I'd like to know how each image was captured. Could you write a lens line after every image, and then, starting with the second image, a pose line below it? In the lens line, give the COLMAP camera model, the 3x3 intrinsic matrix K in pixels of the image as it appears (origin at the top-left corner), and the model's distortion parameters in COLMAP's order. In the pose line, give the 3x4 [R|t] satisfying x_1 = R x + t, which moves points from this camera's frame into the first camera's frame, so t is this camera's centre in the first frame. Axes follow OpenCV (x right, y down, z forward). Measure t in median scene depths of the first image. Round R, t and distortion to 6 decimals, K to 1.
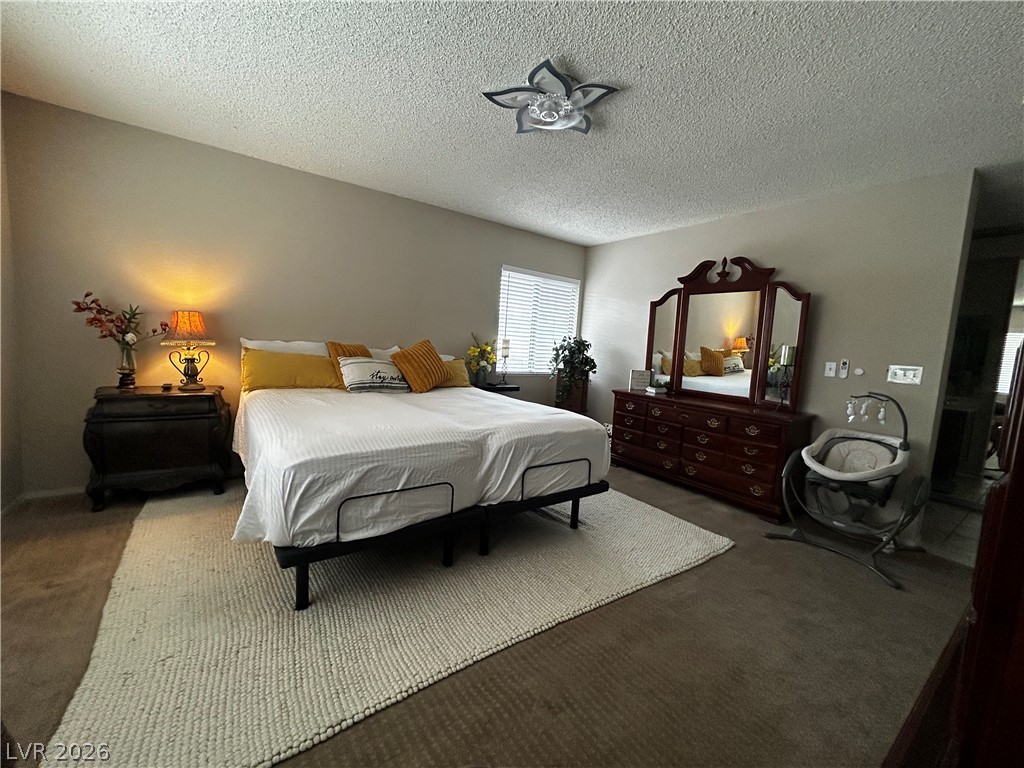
lens RADIAL K [[411.5, 0, 513.6], [0, 411.5, 383.8], [0, 0, 1]] dist [-0.000055, 0.000851]
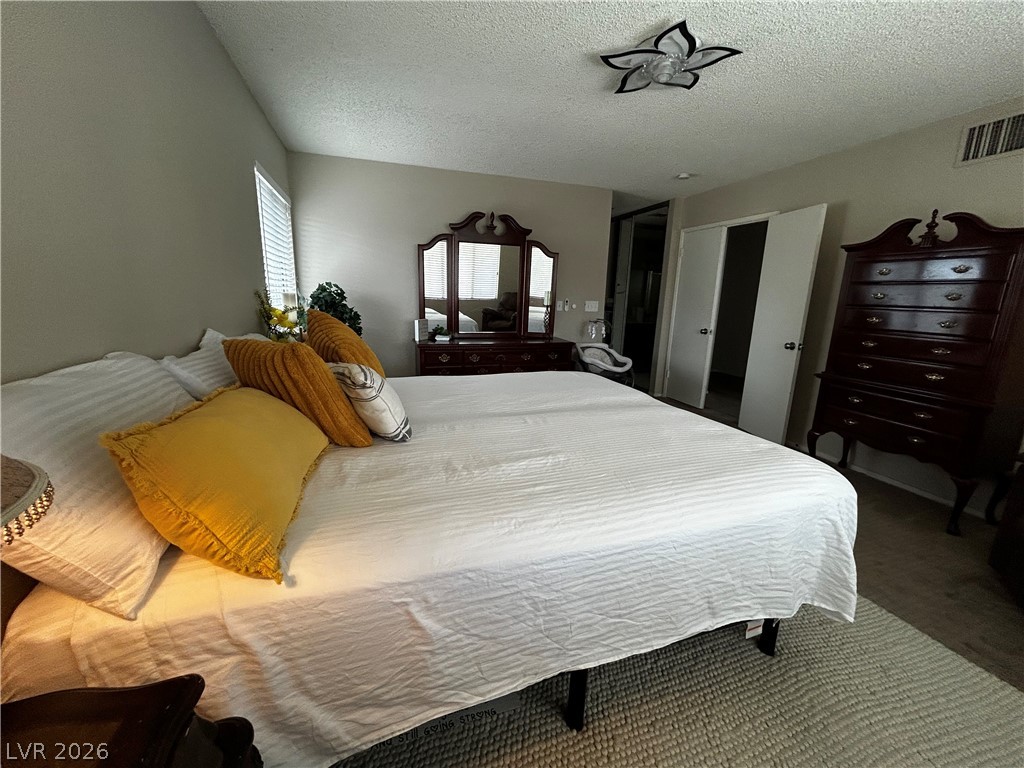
lens RADIAL K [[411.5, 0, 514.5], [0, 411.5, 384.1], [0, 0, 1]] dist [-0.000055, 0.000851]
pose [[0.290216, -0.261961, 0.920408, -0.641379], [0.083274, 0.965068, 0.248415, -0.126464], [-0.953331, 0.004552, 0.301893, 0.603712]]
